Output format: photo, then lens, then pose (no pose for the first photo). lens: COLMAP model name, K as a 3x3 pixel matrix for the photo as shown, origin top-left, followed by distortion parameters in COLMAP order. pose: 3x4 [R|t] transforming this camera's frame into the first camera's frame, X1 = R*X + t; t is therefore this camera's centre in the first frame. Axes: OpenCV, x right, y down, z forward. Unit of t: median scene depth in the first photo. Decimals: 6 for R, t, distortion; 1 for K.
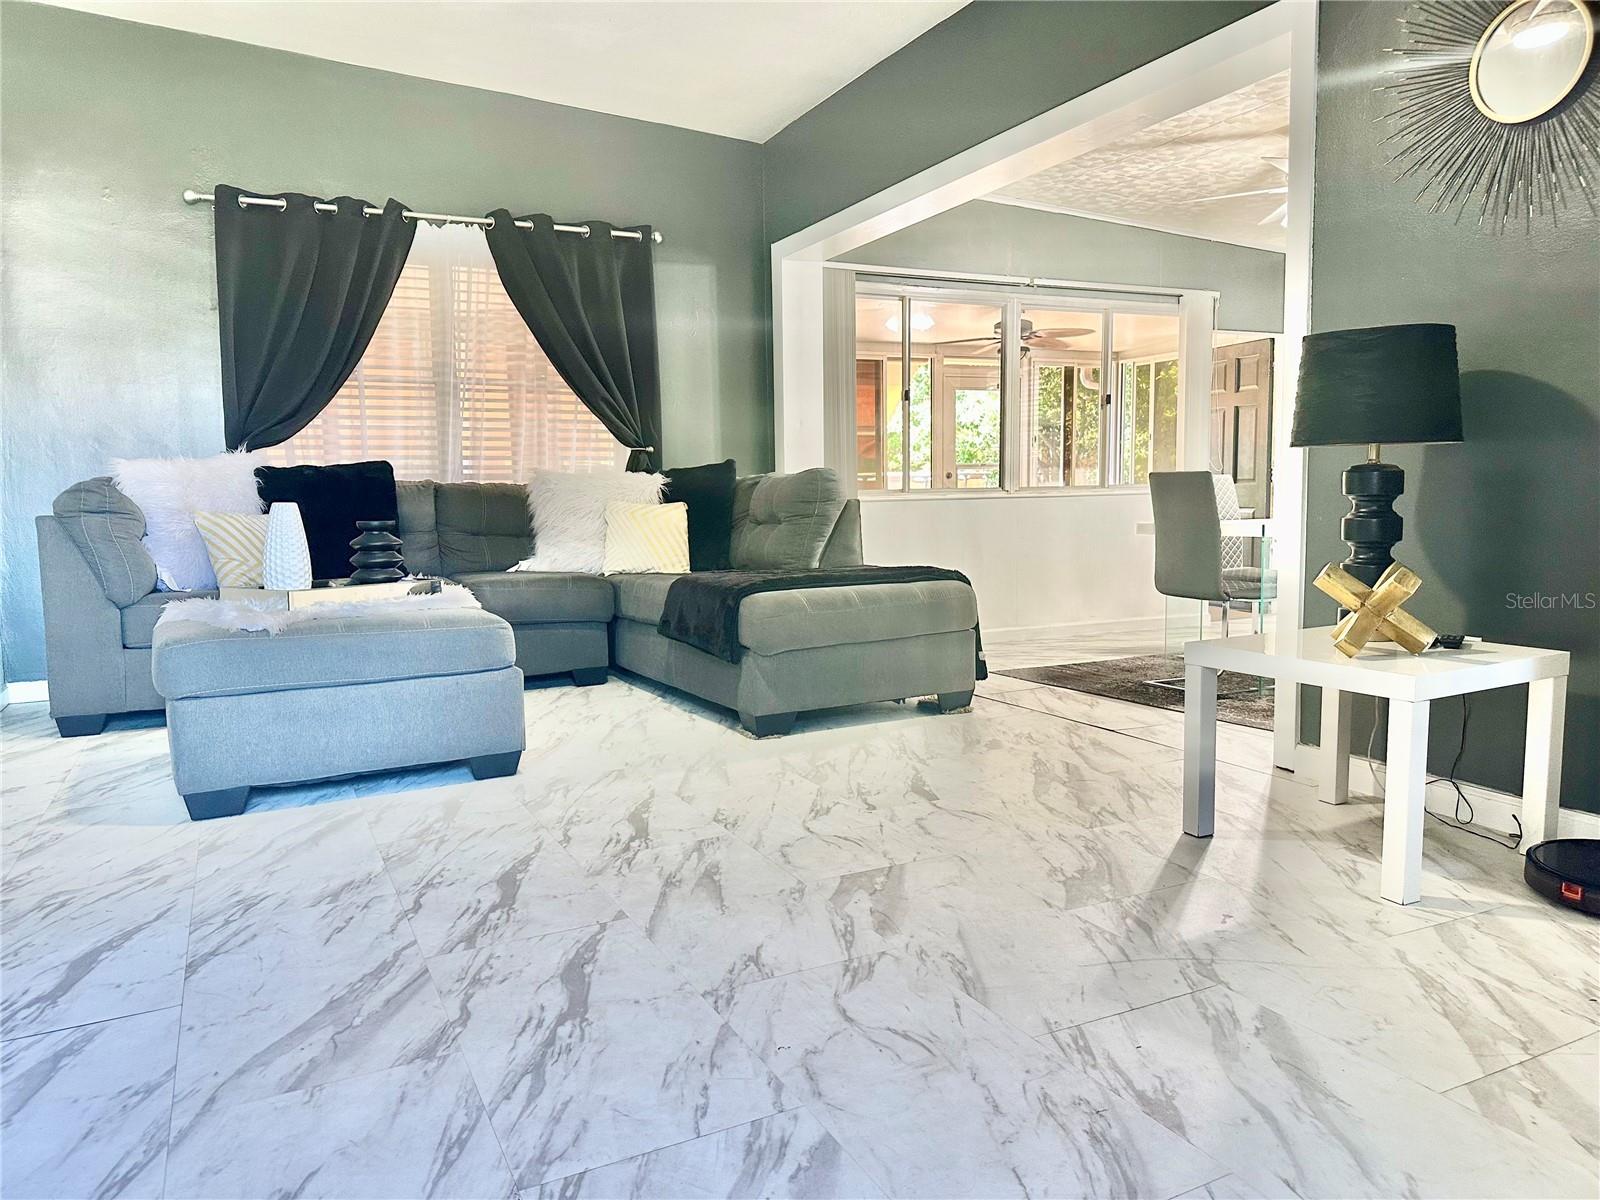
lens RADIAL K [[1128.6, 0, 808.2], [0, 1128.6, 614.1], [0, 0, 1]] dist [0.027168, -0.020719]
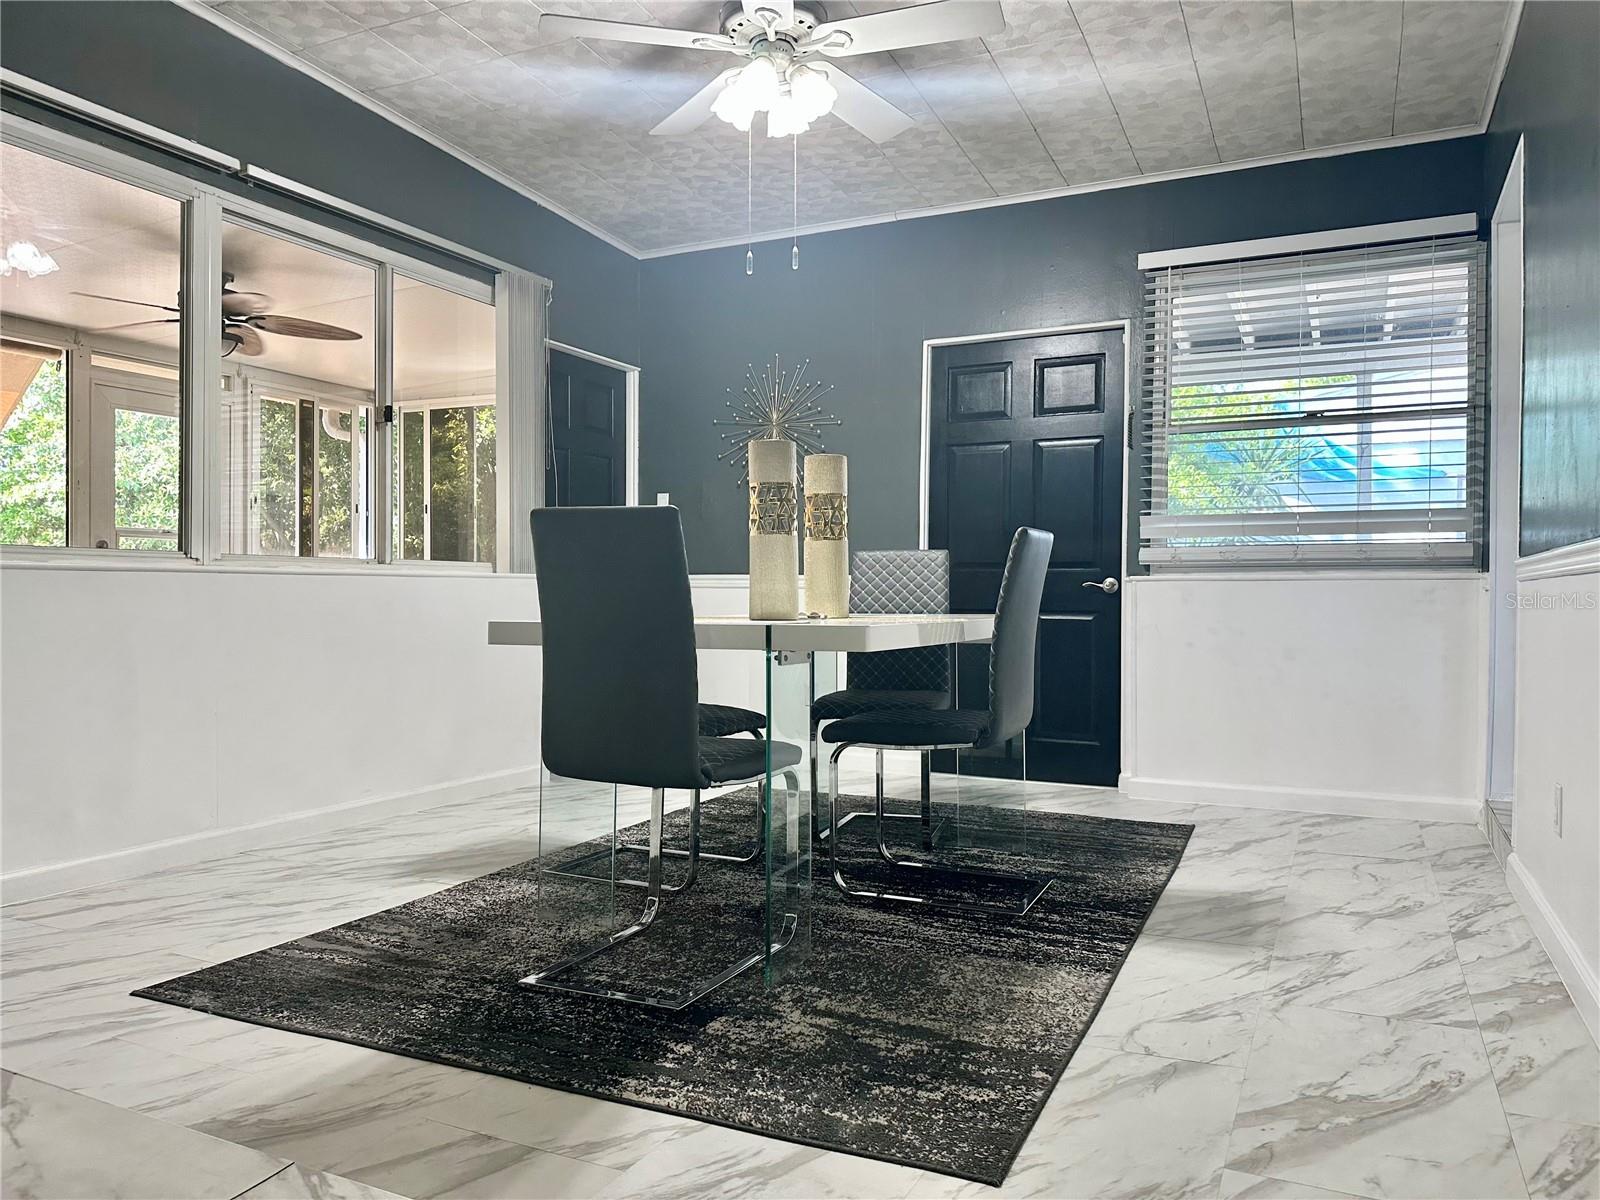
lens RADIAL K [[1128.6, 0, 789.4], [0, 1128.6, 592.9], [0, 0, 1]] dist [0.027168, -0.020719]
pose [[0.803808, 0.018319, 0.594607, 0.189614], [0.045713, 0.994668, -0.092441, -0.073808], [-0.593130, 0.101486, 0.798684, 0.939317]]
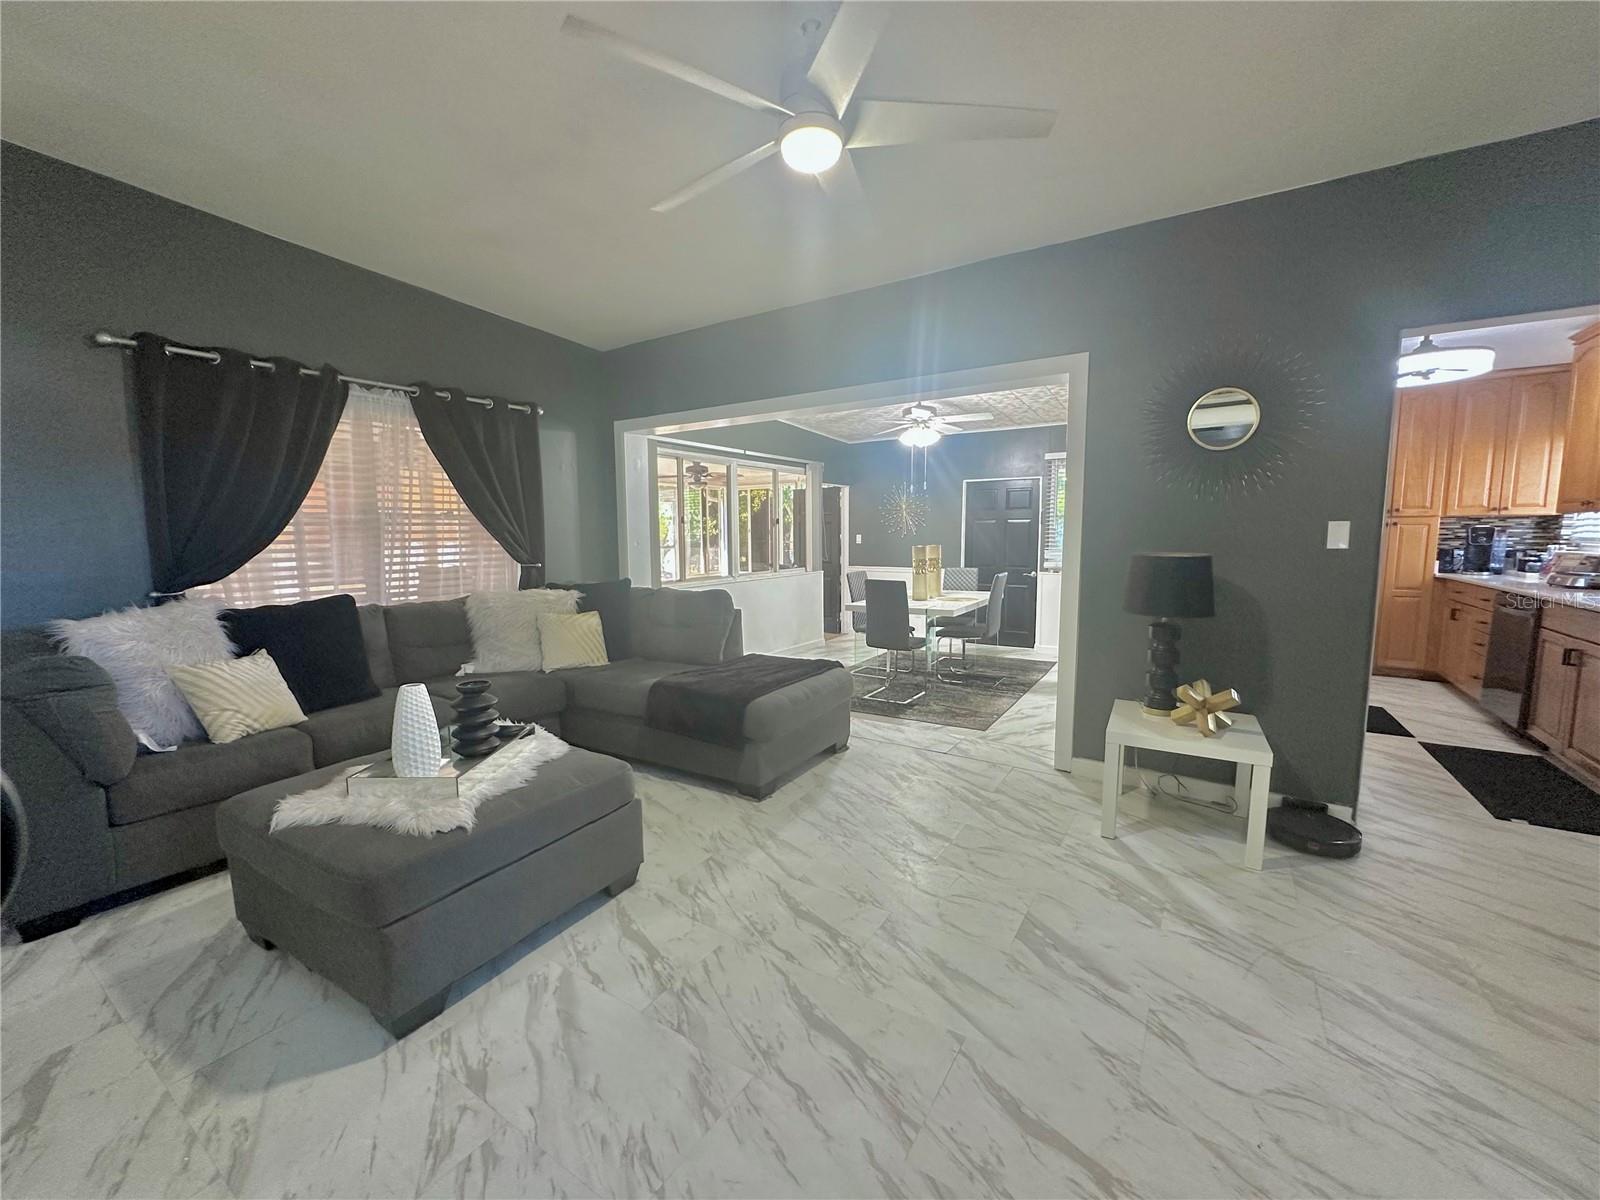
lens RADIAL K [[645.8, 0, 805.0], [0, 645.8, 598.2], [0, 0, 1]] dist [-0.002669, 0.000510]
pose [[0.861568, -0.042614, 0.505850, -0.455972], [0.047982, 0.998845, 0.002423, -0.165738], [-0.505369, 0.022184, 0.862618, 0.303400]]
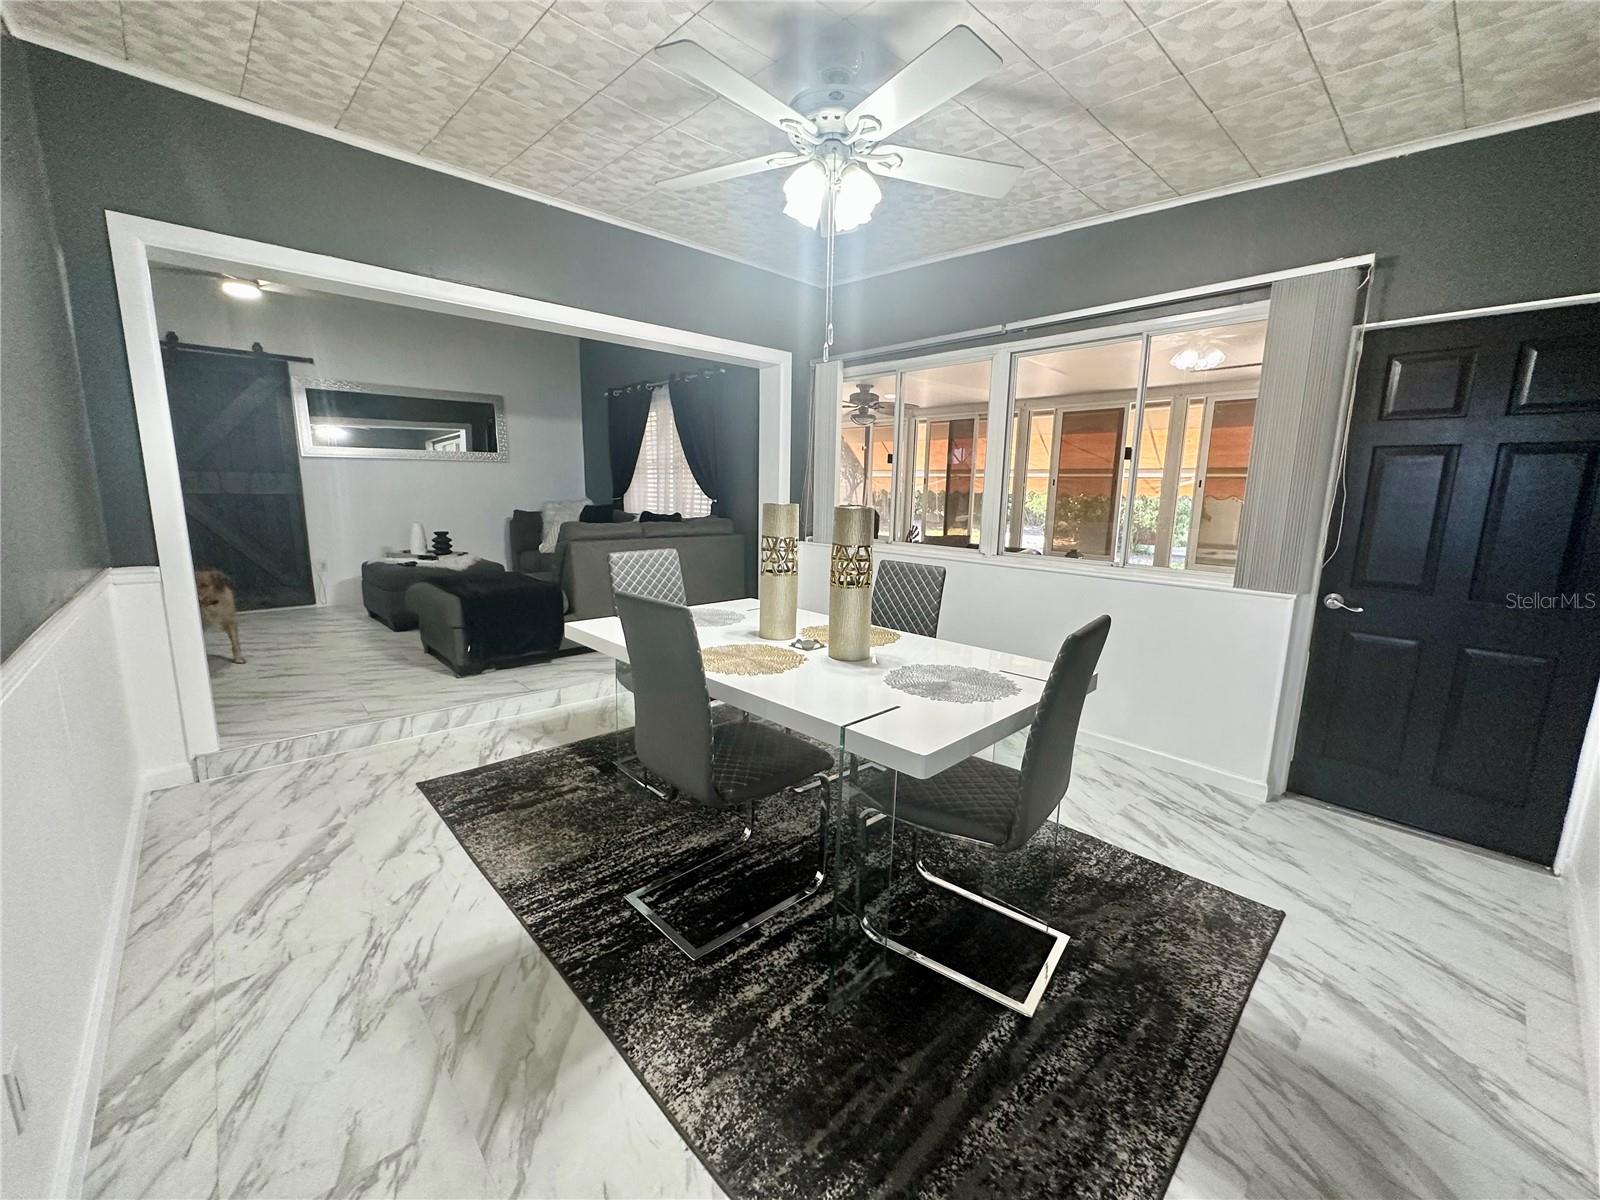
lens RADIAL K [[645.8, 0, 803.4], [0, 645.8, 603.6], [0, 0, 1]] dist [-0.002669, 0.000510]
pose [[0.263320, 0.191475, -0.945516, 1.443195], [-0.131723, 0.978062, 0.161382, -0.298407], [0.955673, 0.082051, 0.282765, 1.525001]]
